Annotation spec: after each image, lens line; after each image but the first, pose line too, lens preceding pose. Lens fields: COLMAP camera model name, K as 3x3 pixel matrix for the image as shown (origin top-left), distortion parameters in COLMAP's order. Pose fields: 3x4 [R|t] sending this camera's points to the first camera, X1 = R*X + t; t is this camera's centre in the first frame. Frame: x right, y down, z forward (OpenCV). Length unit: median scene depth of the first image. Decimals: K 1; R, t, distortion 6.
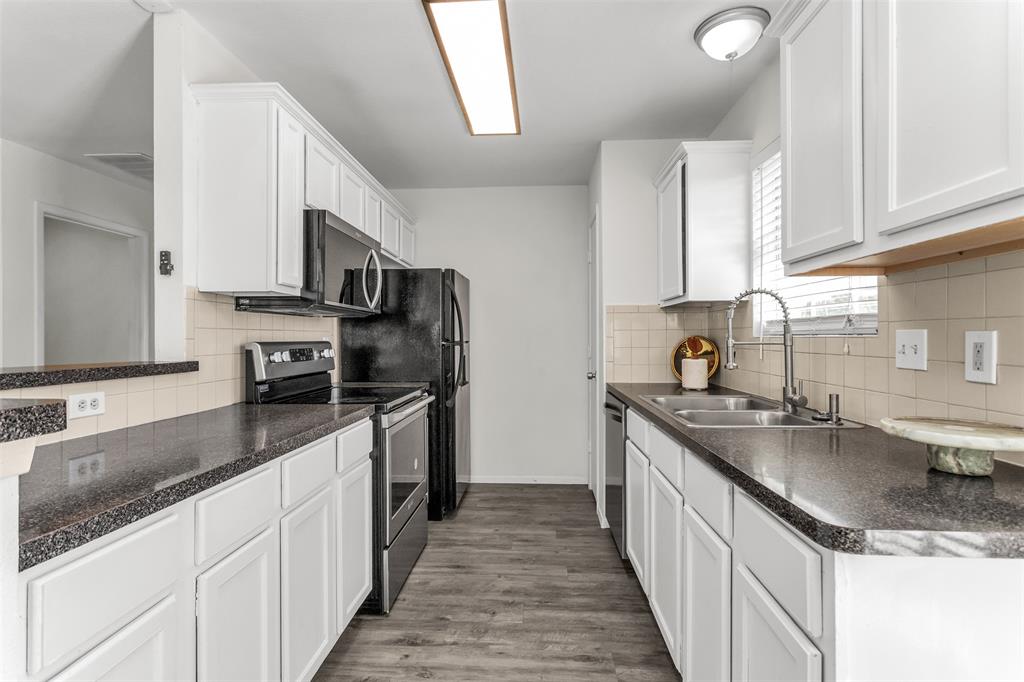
lens RADIAL K [[493.2, 0, 506.5], [0, 493.2, 337.6], [0, 0, 1]] dist [-0.003978, 0.000037]
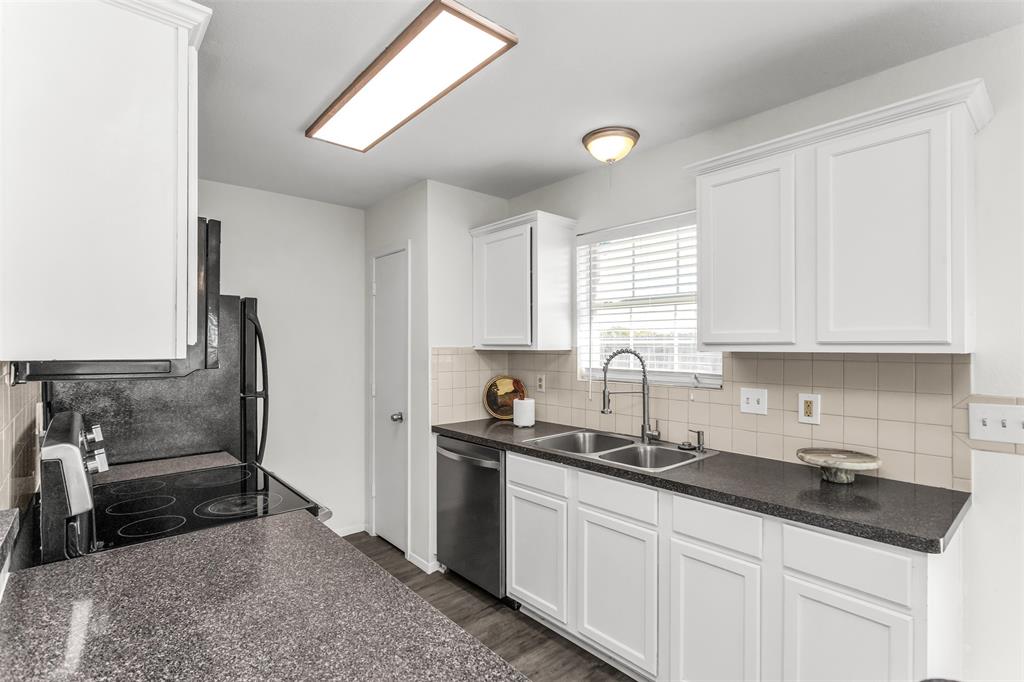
lens RADIAL K [[493.2, 0, 506.0], [0, 493.2, 345.5], [0, 0, 1]] dist [-0.003978, 0.000037]
pose [[0.713522, 0.001290, 0.700632, -0.615600], [-0.001880, 0.999998, 0.000073, -0.110750], [-0.700631, -0.001369, 0.713523, 0.312046]]
